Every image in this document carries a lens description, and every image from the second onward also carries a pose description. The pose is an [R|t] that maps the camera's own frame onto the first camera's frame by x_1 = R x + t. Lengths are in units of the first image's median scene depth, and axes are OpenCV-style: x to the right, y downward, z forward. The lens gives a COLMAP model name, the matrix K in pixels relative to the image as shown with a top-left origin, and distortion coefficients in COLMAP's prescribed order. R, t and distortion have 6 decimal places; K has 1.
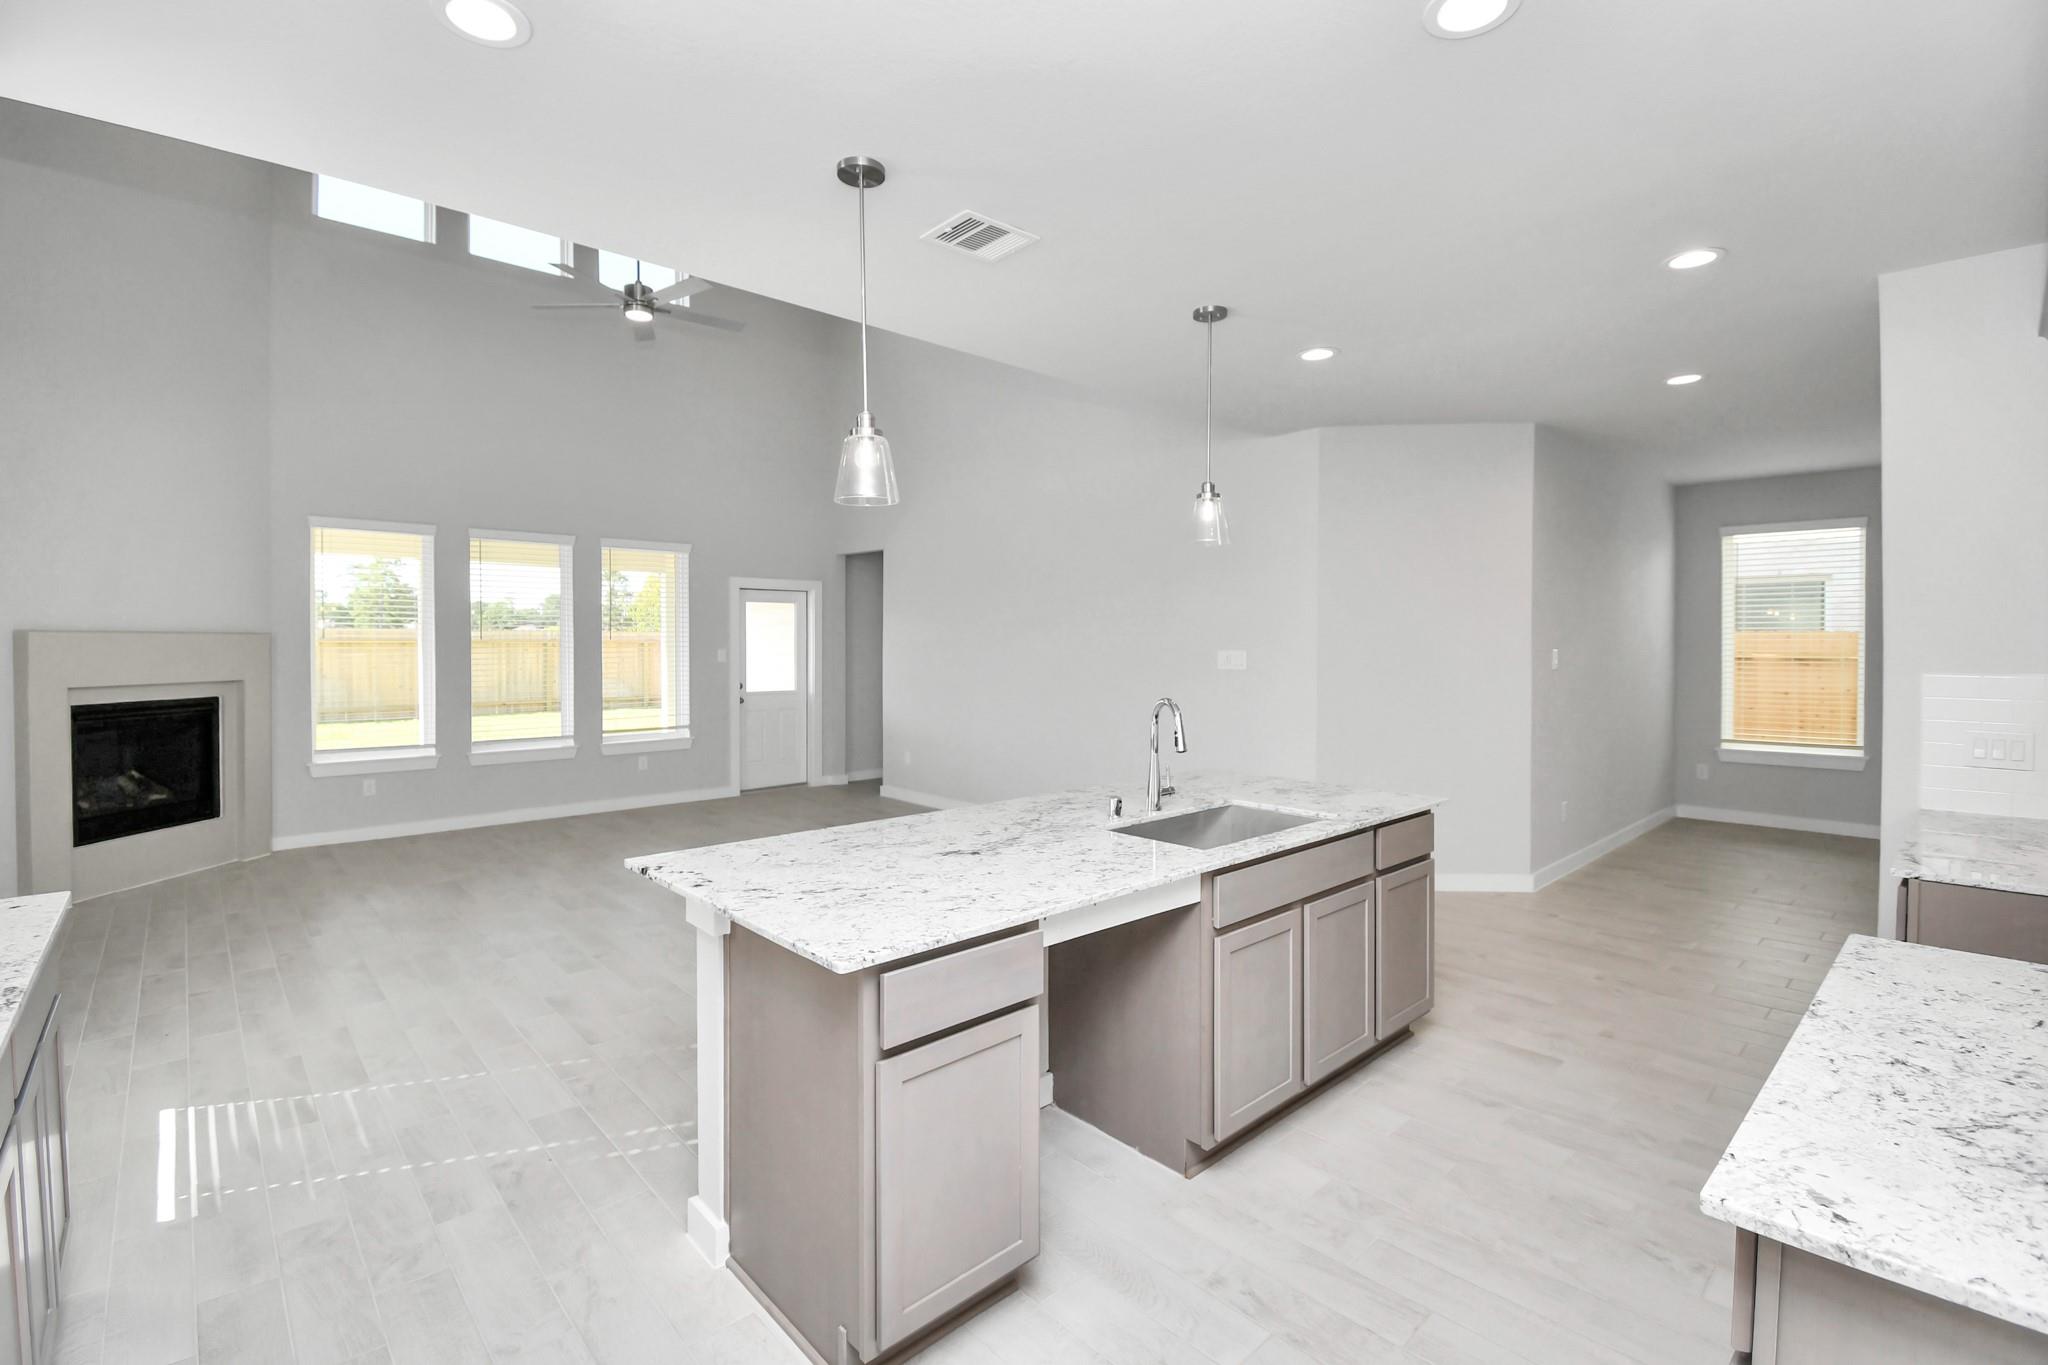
lens RADIAL K [[921.3, 0, 1028.7], [0, 921.3, 651.3], [0, 0, 1]] dist [0.000071, -0.000318]
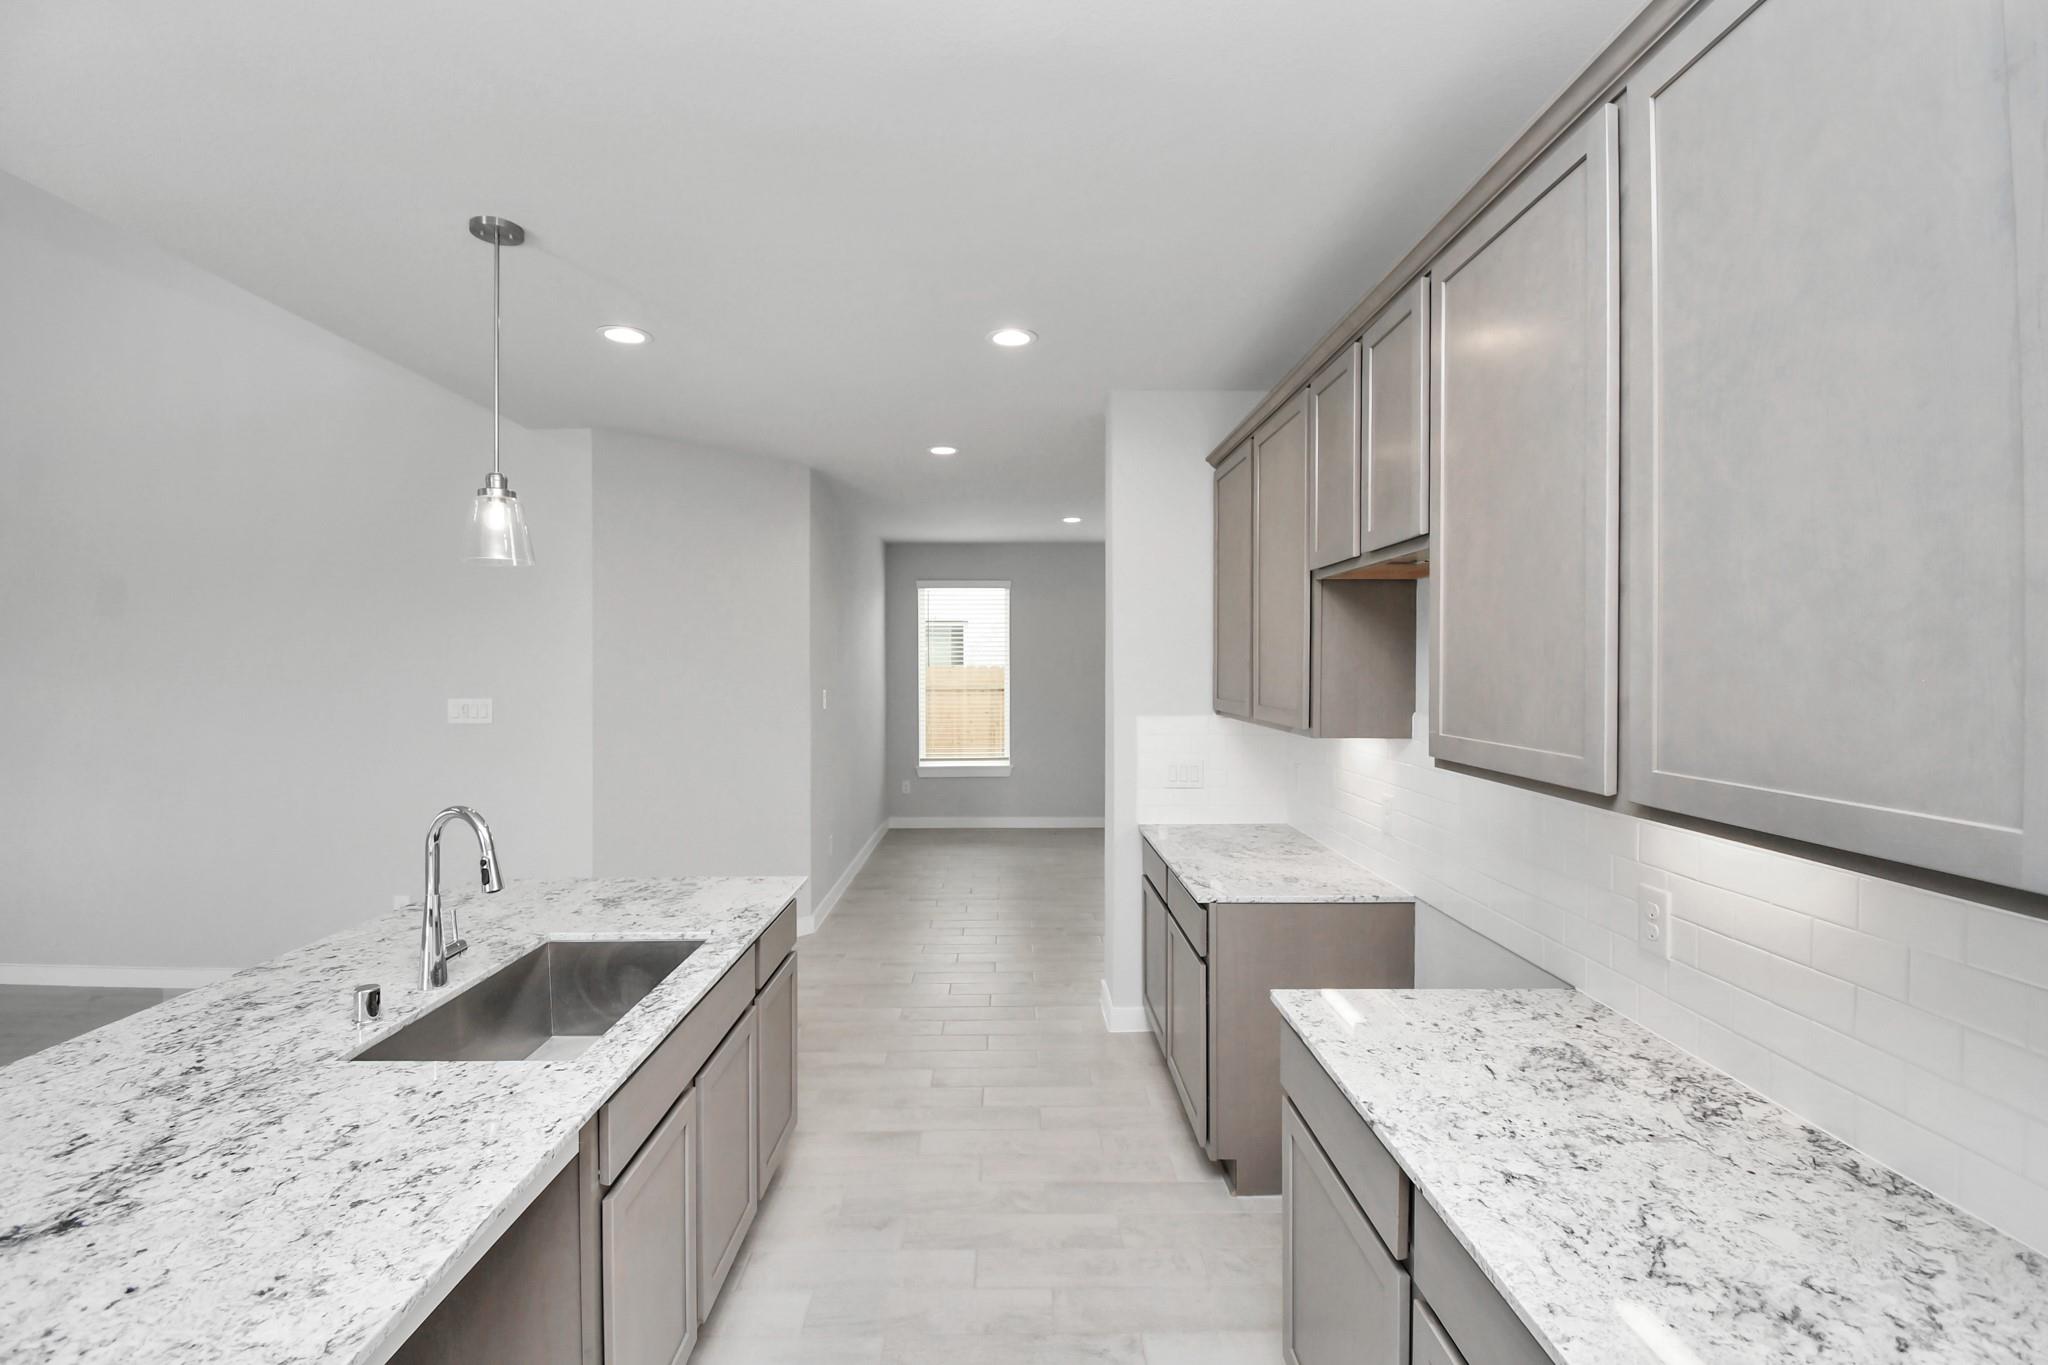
lens RADIAL K [[892.5, 0, 1011.2], [0, 892.5, 673.6], [0, 0, 1]] dist [0.023468, -0.027074]
pose [[0.673030, -0.004584, 0.739601, -0.045759], [0.003924, 0.999989, 0.002627, -0.036617], [-0.739605, 0.001134, 0.673040, 0.283723]]
